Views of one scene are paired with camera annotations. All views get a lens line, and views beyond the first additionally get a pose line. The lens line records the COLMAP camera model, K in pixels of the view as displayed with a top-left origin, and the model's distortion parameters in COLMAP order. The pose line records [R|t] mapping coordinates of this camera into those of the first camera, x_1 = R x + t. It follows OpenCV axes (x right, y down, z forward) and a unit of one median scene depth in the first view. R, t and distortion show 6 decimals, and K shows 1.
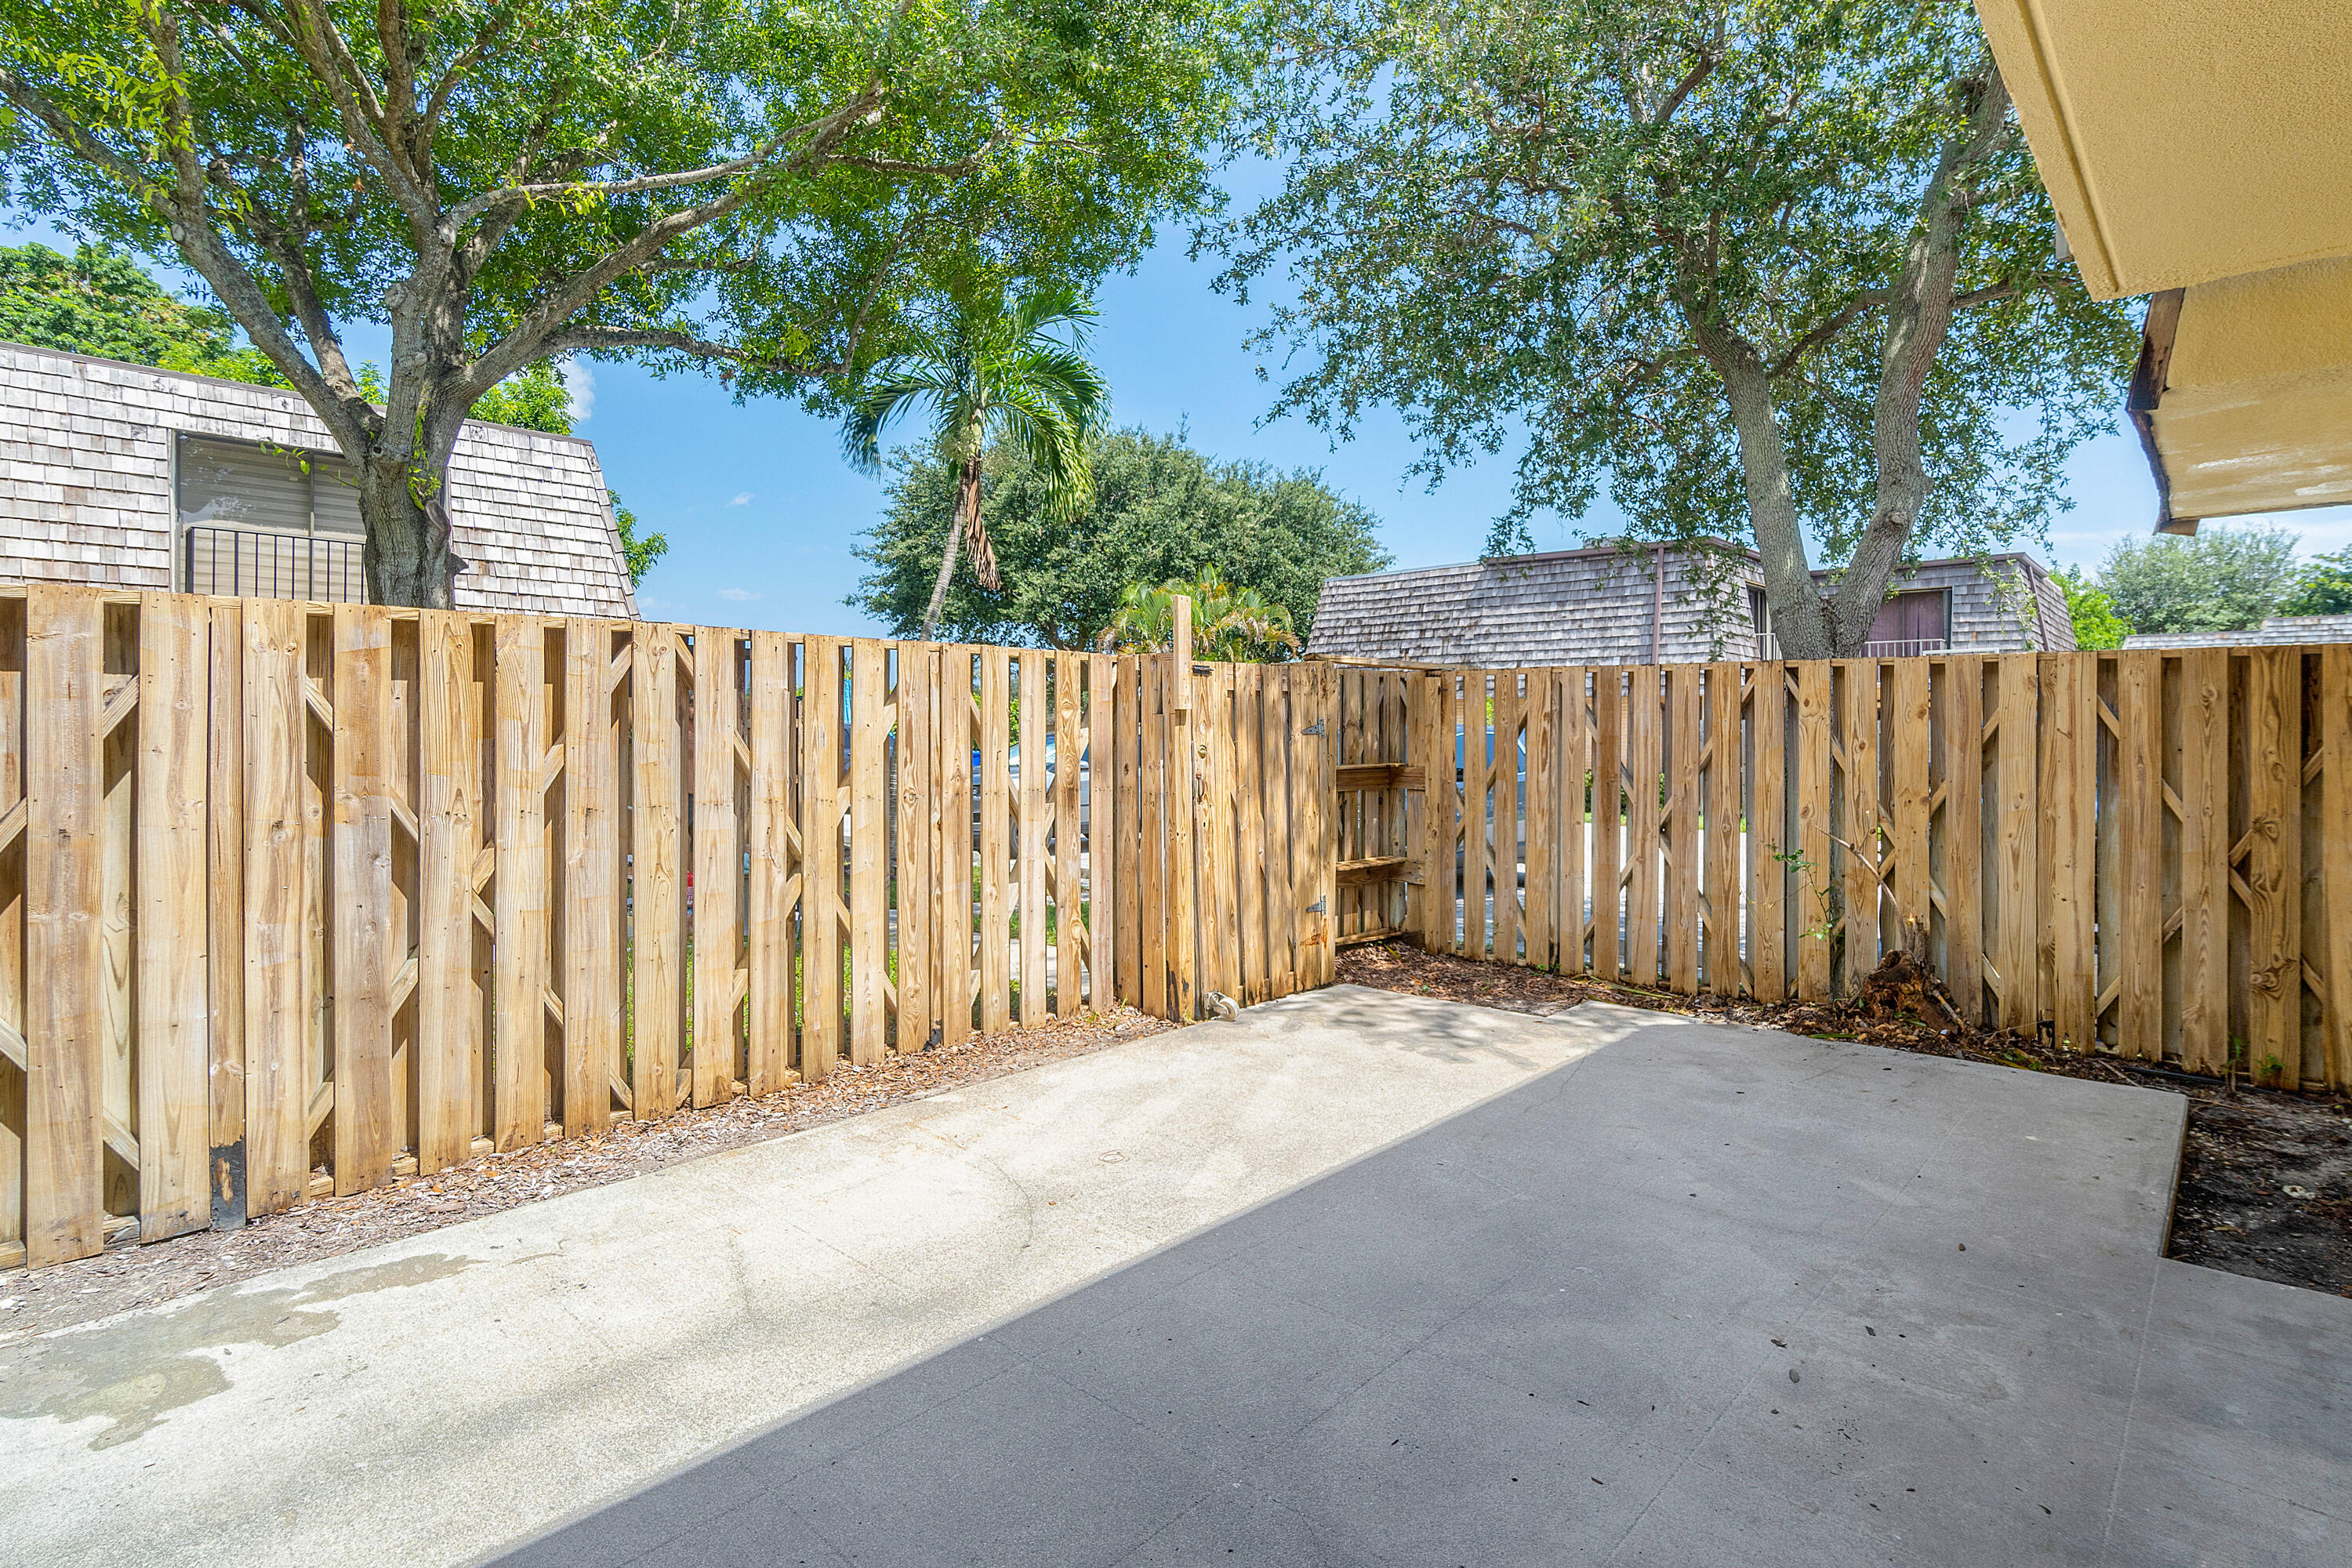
lens RADIAL K [[1135.8, 0, 1244.0], [0, 1135.8, 743.7], [0, 0, 1]] dist [-0.007464, -0.000832]
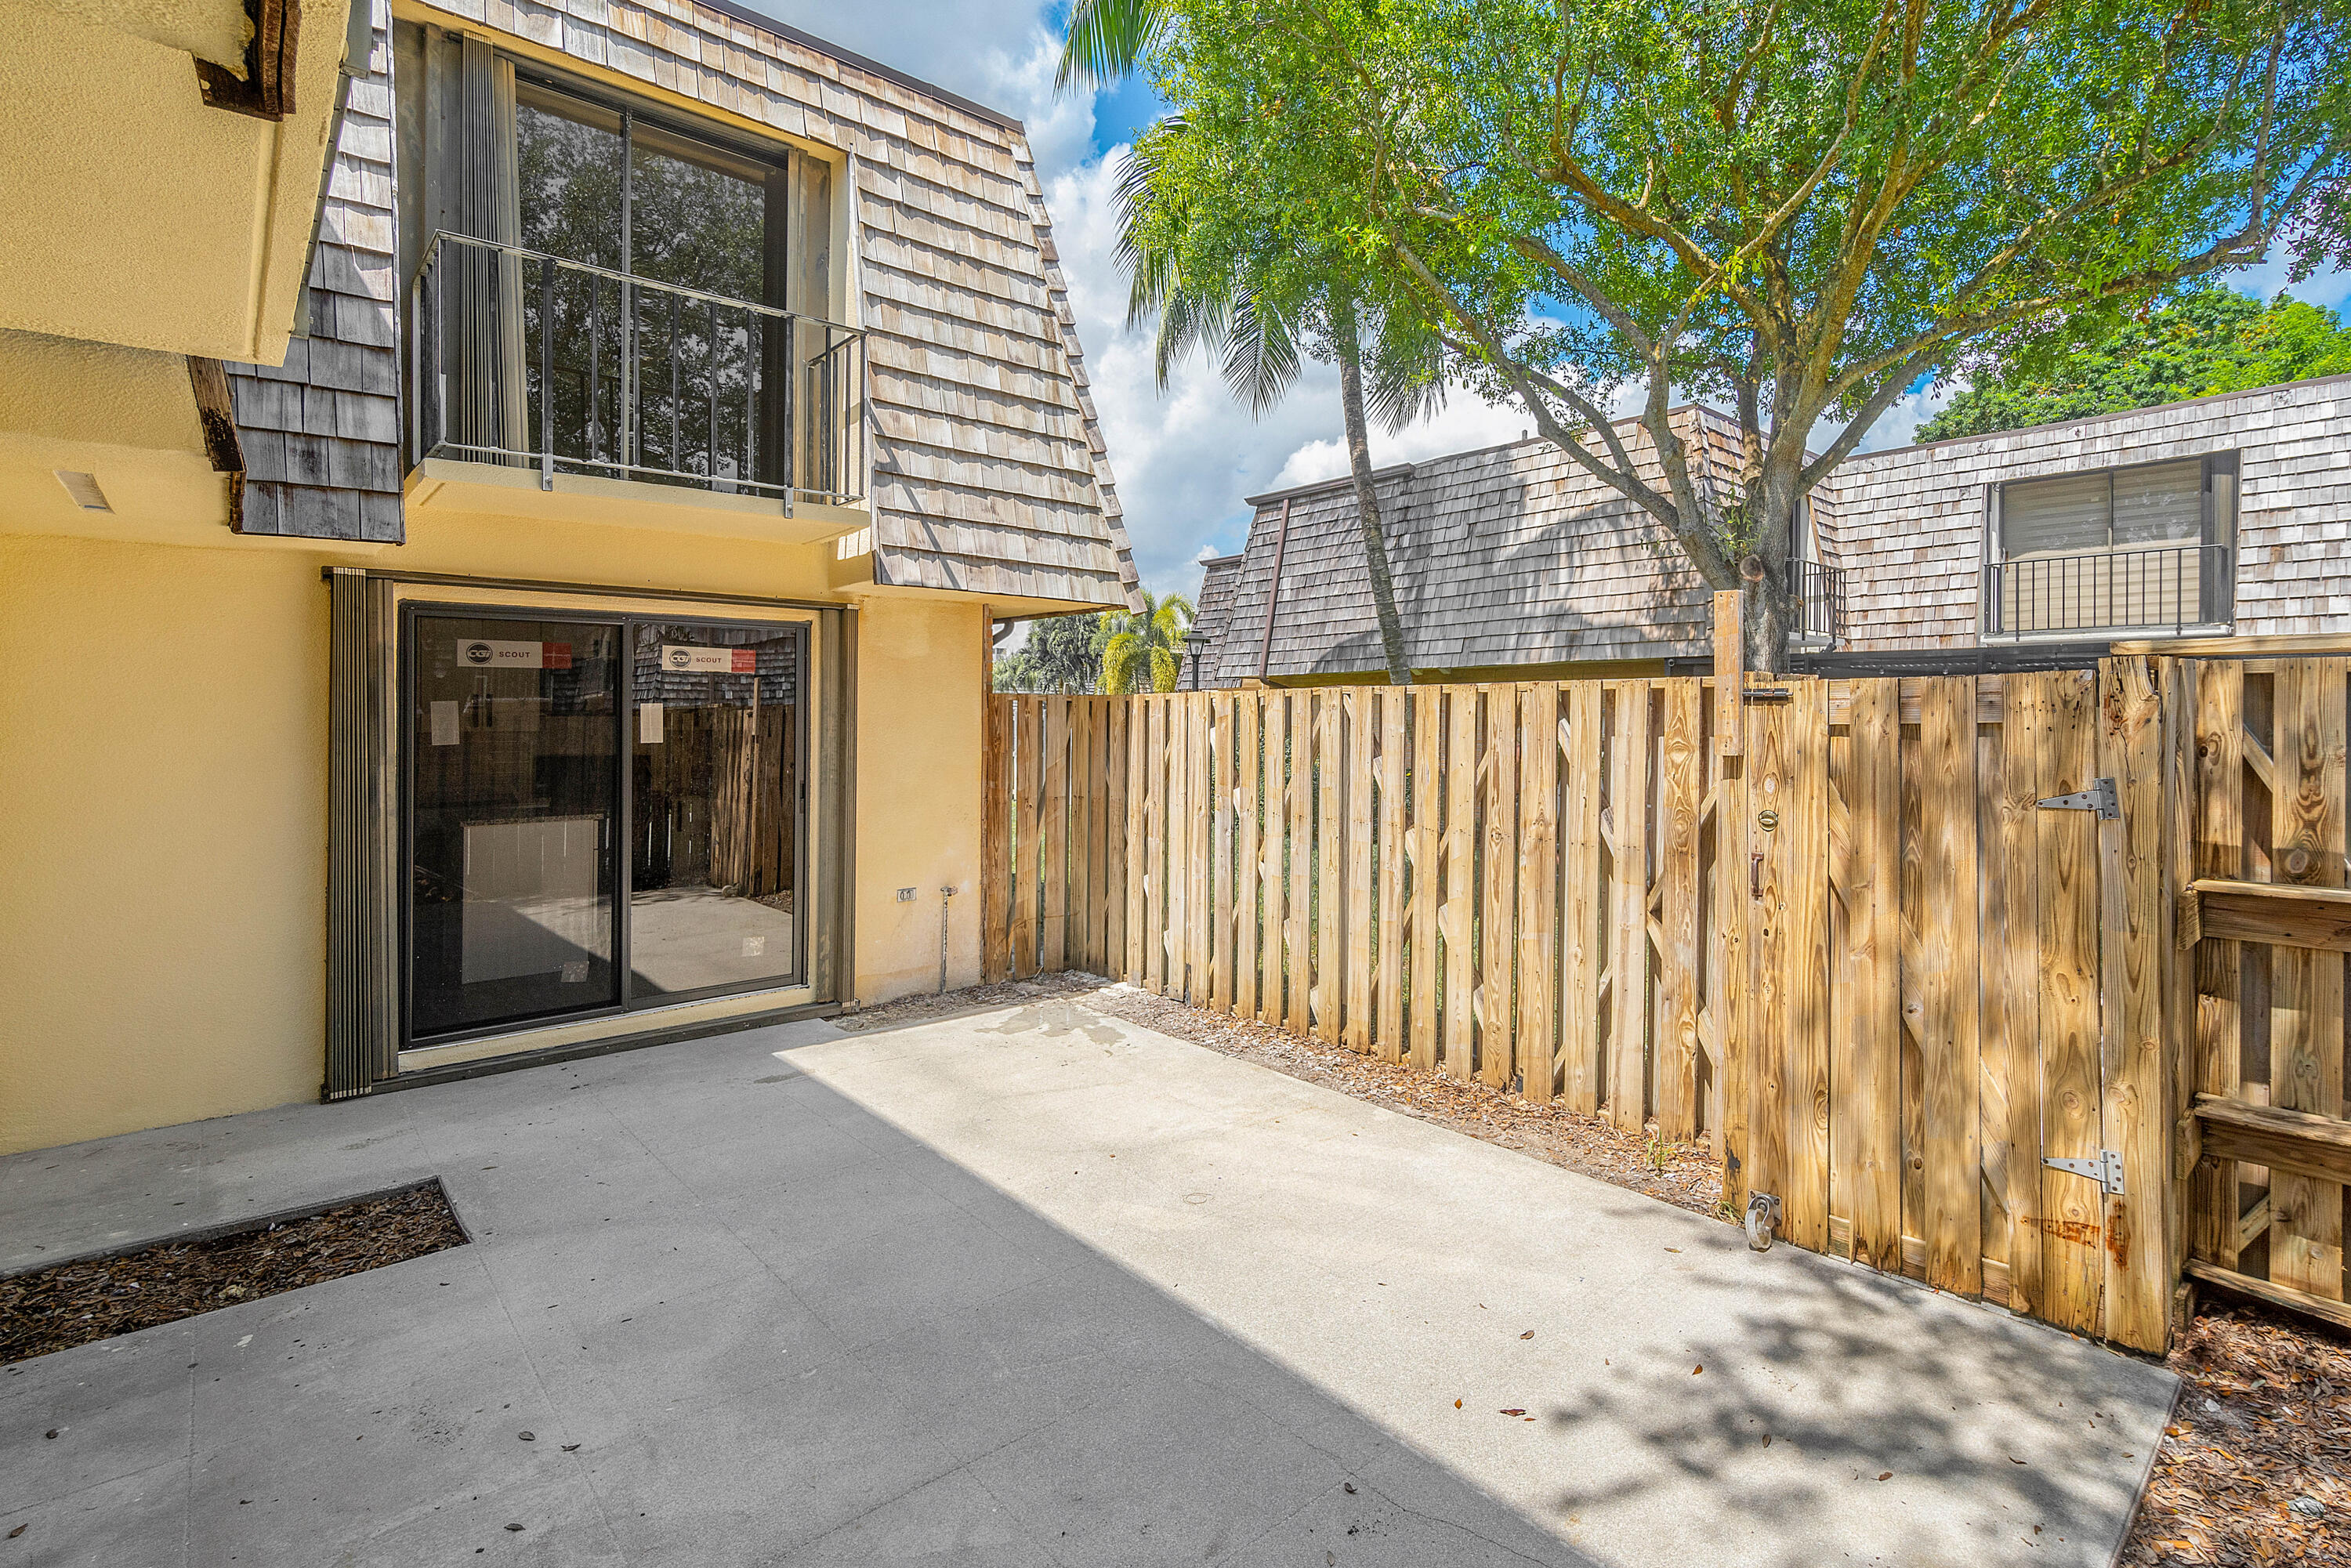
lens RADIAL K [[1033.8, 0, 1177.0], [0, 1033.8, 729.4], [0, 0, 1]] dist [0.001602, 0.000194]
pose [[-0.083721, 0.002676, -0.996486, 0.725774], [-0.011613, 0.999926, 0.003661, -0.054124], [0.996422, 0.011879, -0.083684, 0.874592]]
